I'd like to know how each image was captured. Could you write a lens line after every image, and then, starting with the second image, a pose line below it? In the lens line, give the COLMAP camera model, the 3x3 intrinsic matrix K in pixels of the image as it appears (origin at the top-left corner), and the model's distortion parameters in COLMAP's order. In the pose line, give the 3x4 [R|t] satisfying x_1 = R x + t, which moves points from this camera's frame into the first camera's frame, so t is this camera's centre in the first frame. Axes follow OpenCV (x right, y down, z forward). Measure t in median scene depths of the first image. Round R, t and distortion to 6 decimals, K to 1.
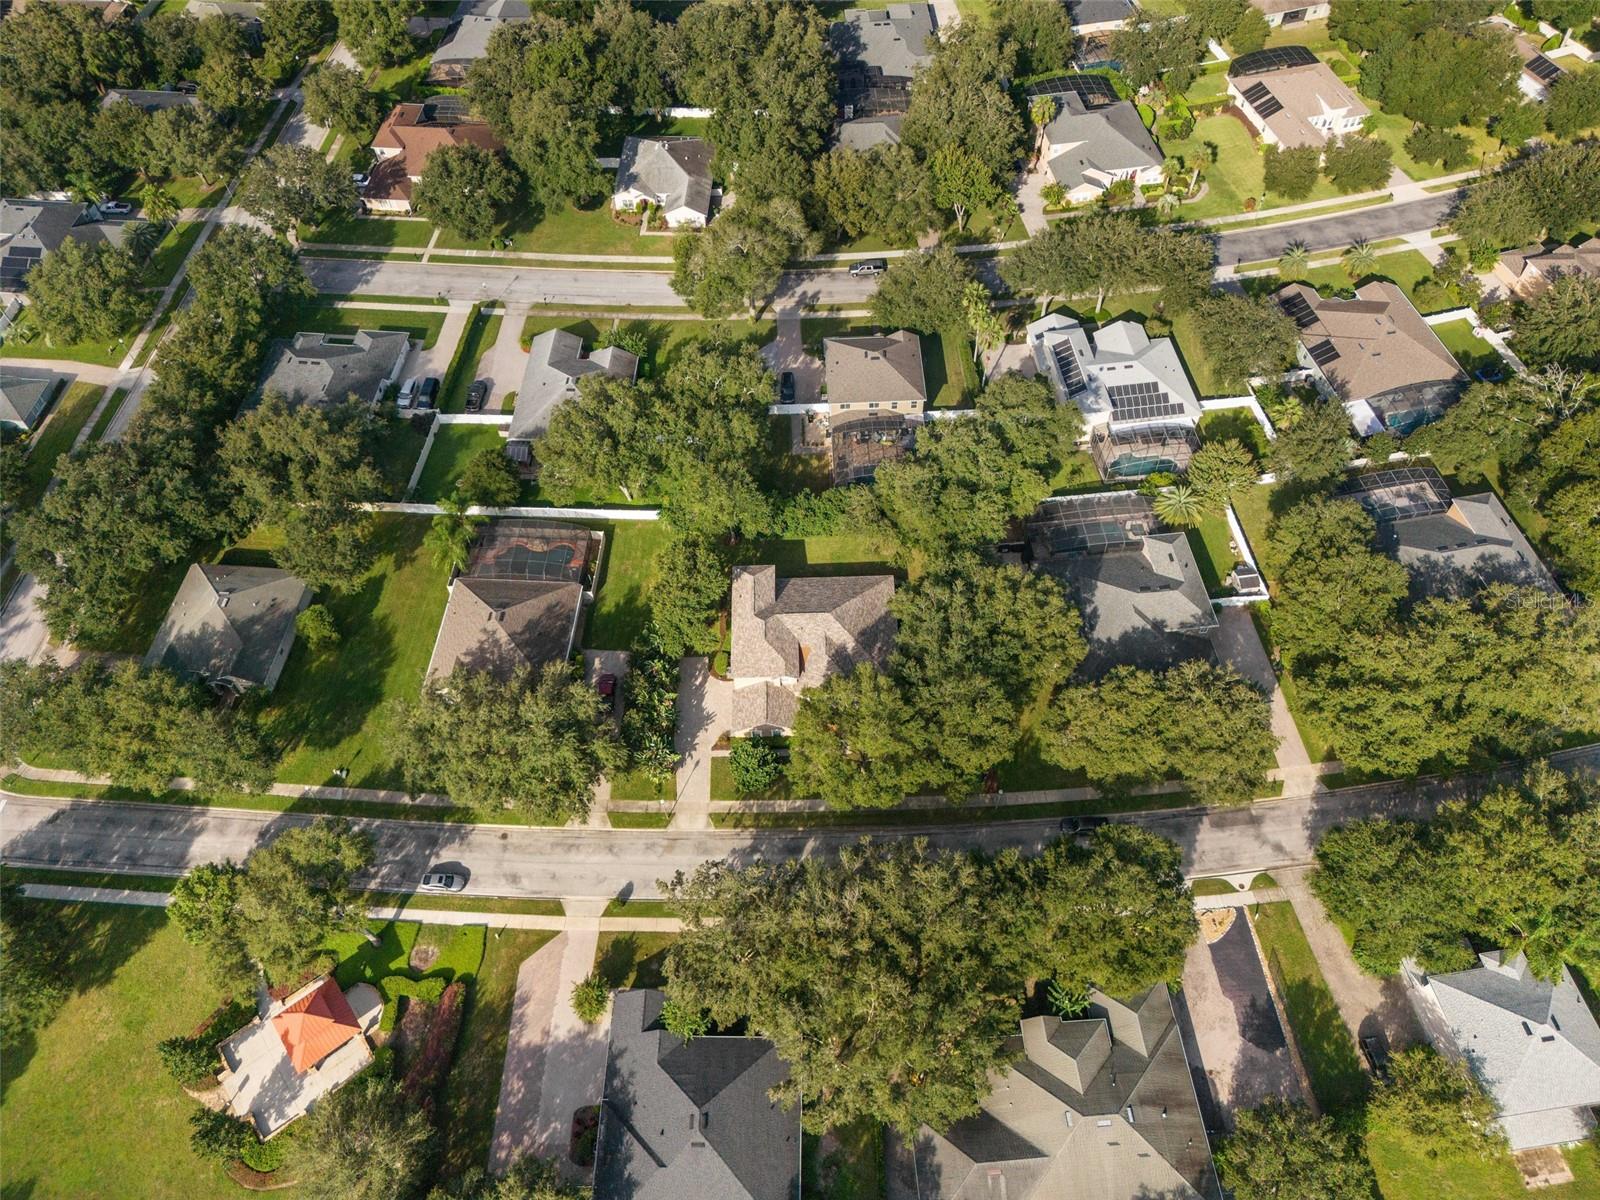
lens RADIAL K [[1176.7, 0, 800.0], [0, 1176.7, 600.0], [0, 0, 1]] dist [0.058725, -0.051177]
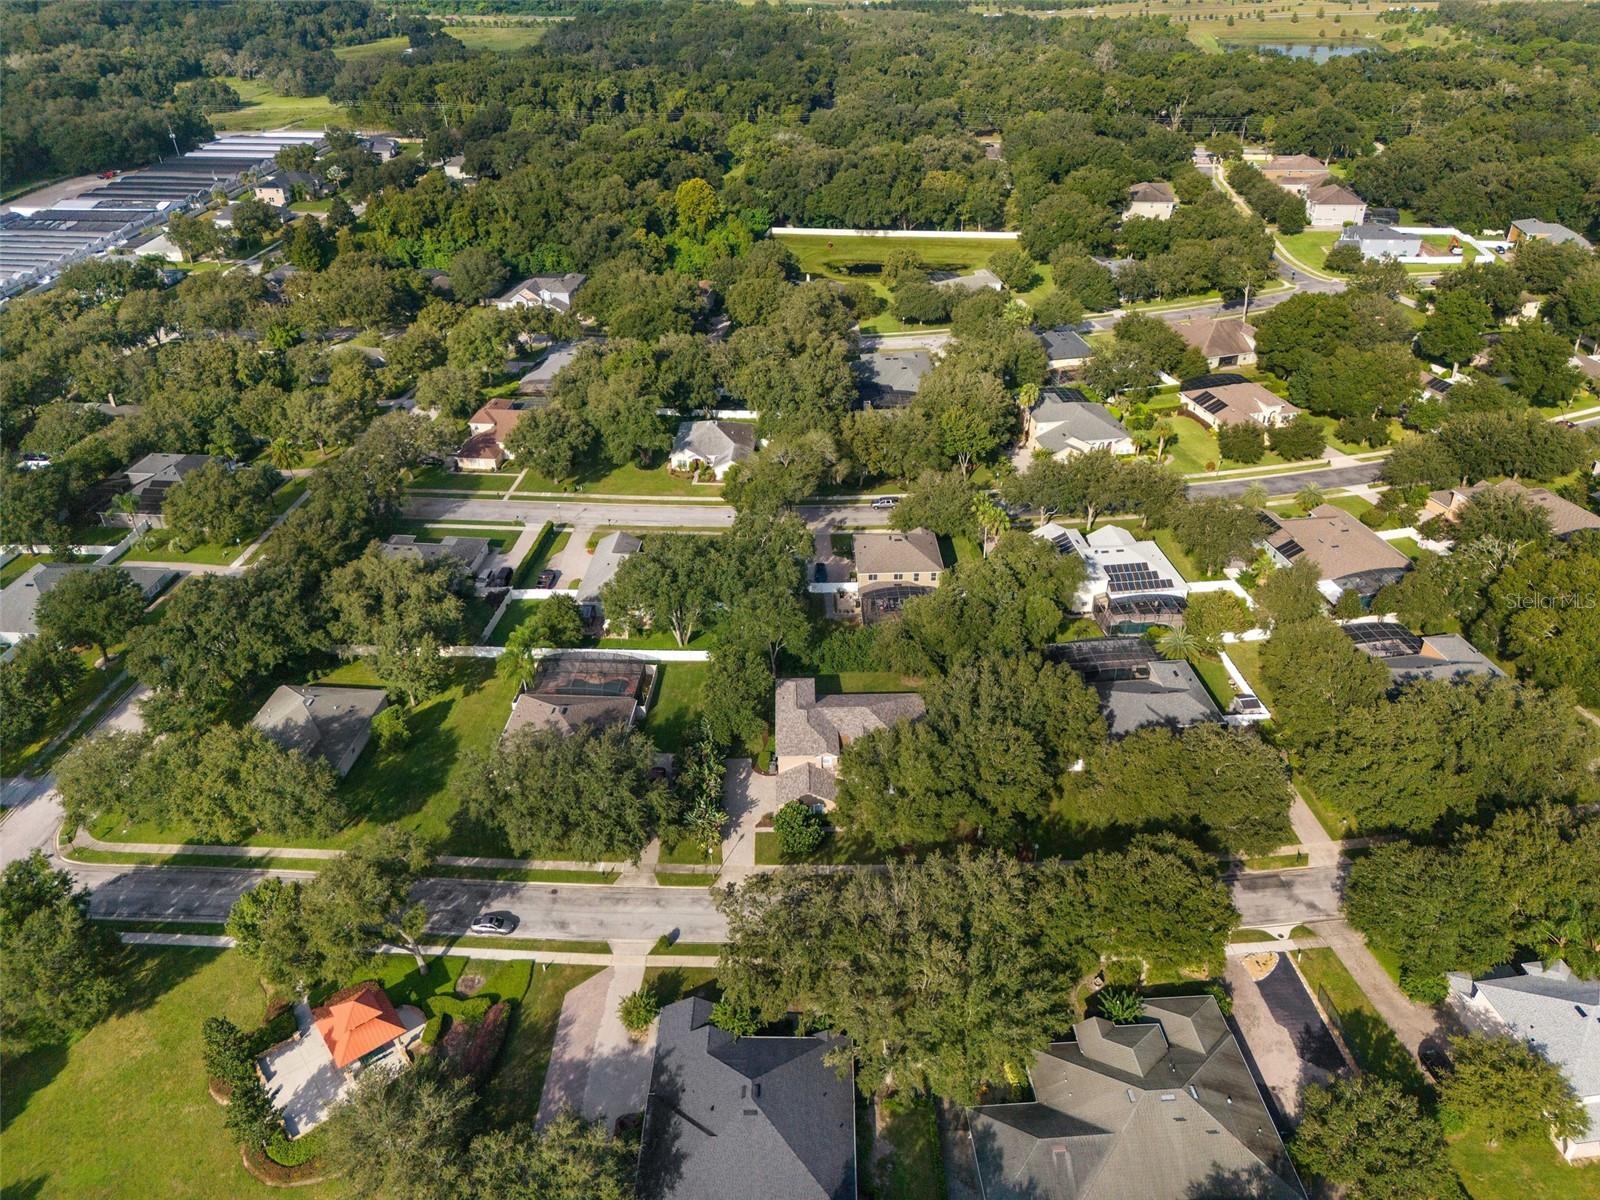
lens RADIAL K [[1176.7, 0, 800.0], [0, 1176.7, 600.0], [0, 0, 1]] dist [0.058725, -0.051177]
pose [[0.999953, 0.009663, 0.000959, -0.038390], [-0.008550, 0.922959, -0.384804, 0.339156], [-0.004604, 0.384777, 0.922998, -0.041098]]
